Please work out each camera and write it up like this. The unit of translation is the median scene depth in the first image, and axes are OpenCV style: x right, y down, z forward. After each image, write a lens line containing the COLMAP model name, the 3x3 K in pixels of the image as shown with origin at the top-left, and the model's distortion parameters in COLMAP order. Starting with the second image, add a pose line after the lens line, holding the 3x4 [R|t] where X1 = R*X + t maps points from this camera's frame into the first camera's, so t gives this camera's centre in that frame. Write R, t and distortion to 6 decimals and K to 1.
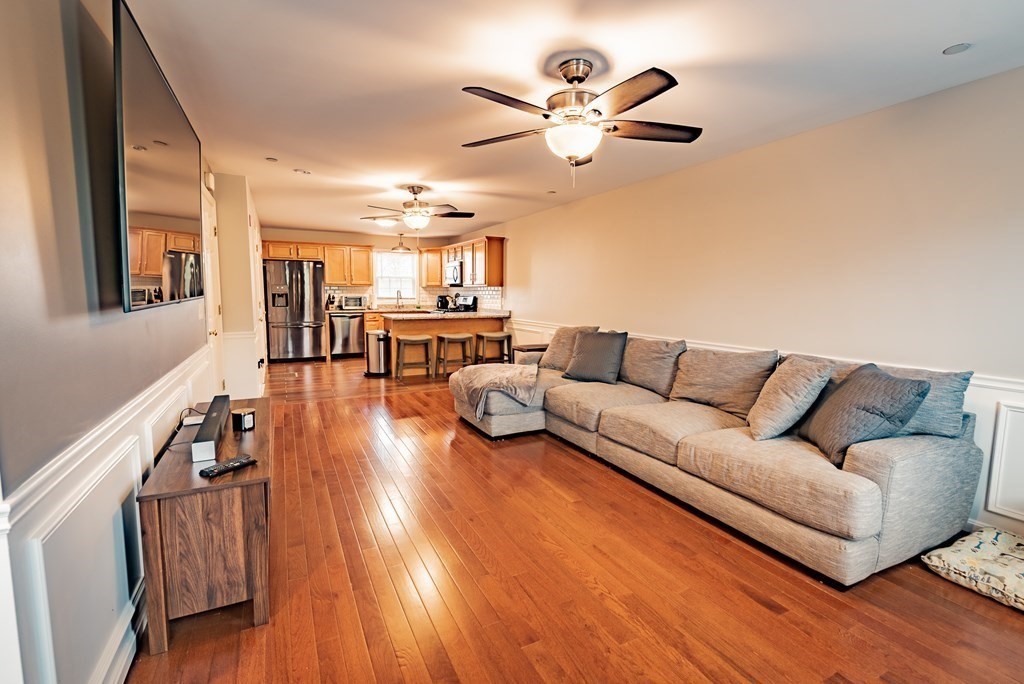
lens RADIAL K [[467.9, 0, 512.0], [0, 467.9, 342.0], [0, 0, 1]] dist [-0.002073, -0.000056]
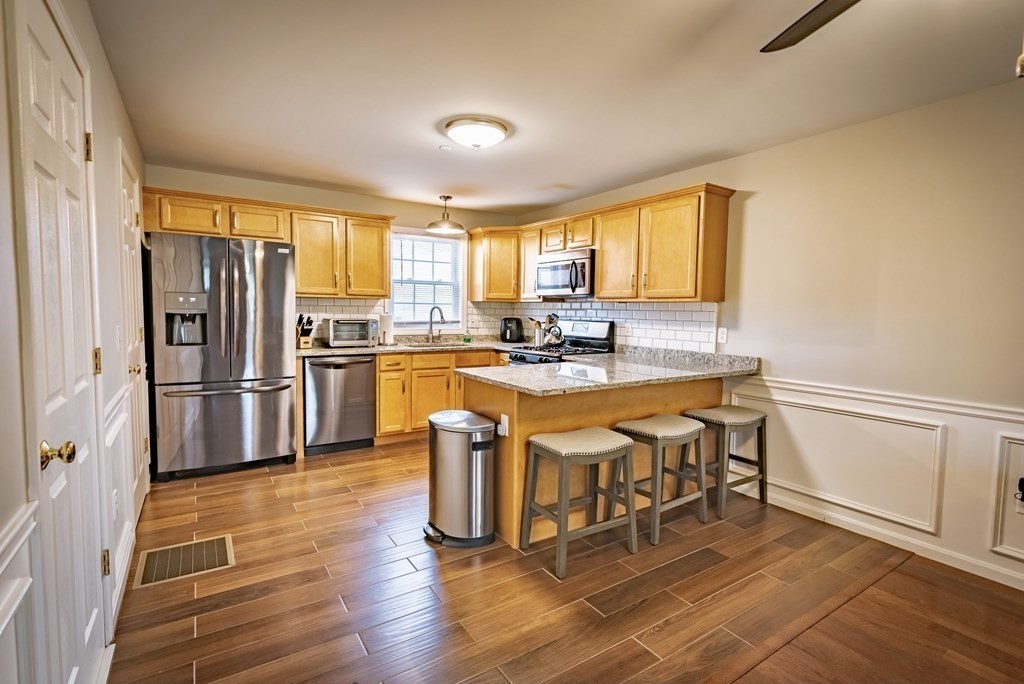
lens RADIAL K [[488.6, 0, 512.0], [0, 488.6, 342.0], [0, 0, 1]] dist [0.001329, 0.000088]
pose [[0.993149, 0.000918, 0.116855, -0.242359], [0.003555, 0.999269, -0.038063, -0.056546], [-0.116804, 0.038218, 0.992419, 0.500141]]
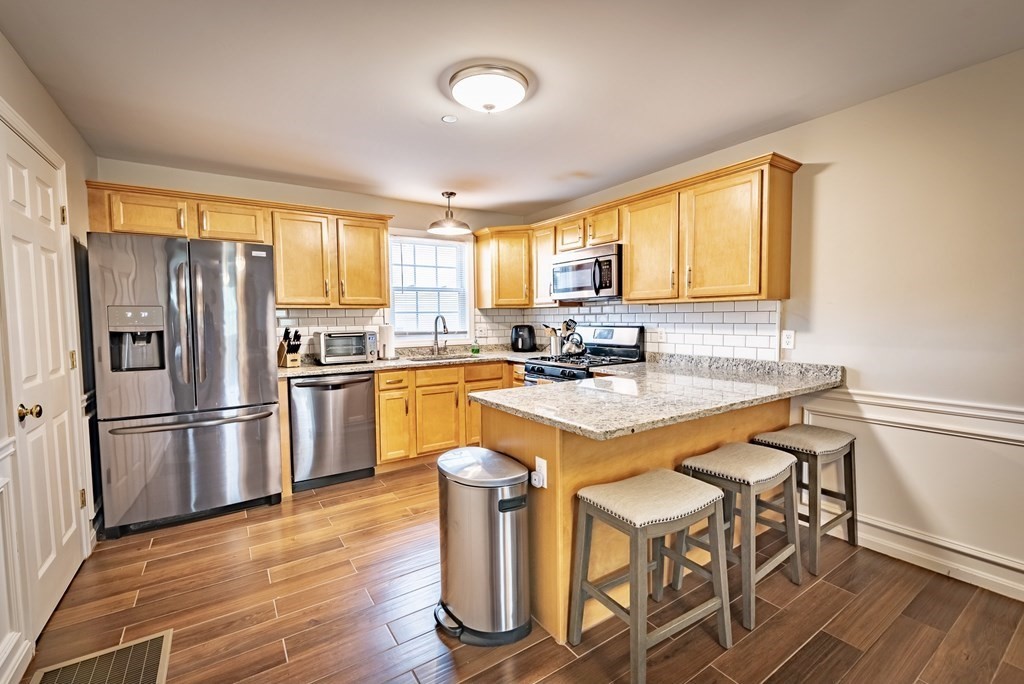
lens RADIAL K [[442.5, 0, 512.0], [0, 442.5, 342.0], [0, 0, 1]] dist [-0.003354, -0.000568]
pose [[0.992007, -0.025861, 0.123504, -0.248023], [0.032039, 0.998319, -0.048299, -0.066783], [-0.122047, 0.051870, 0.991168, 0.605344]]
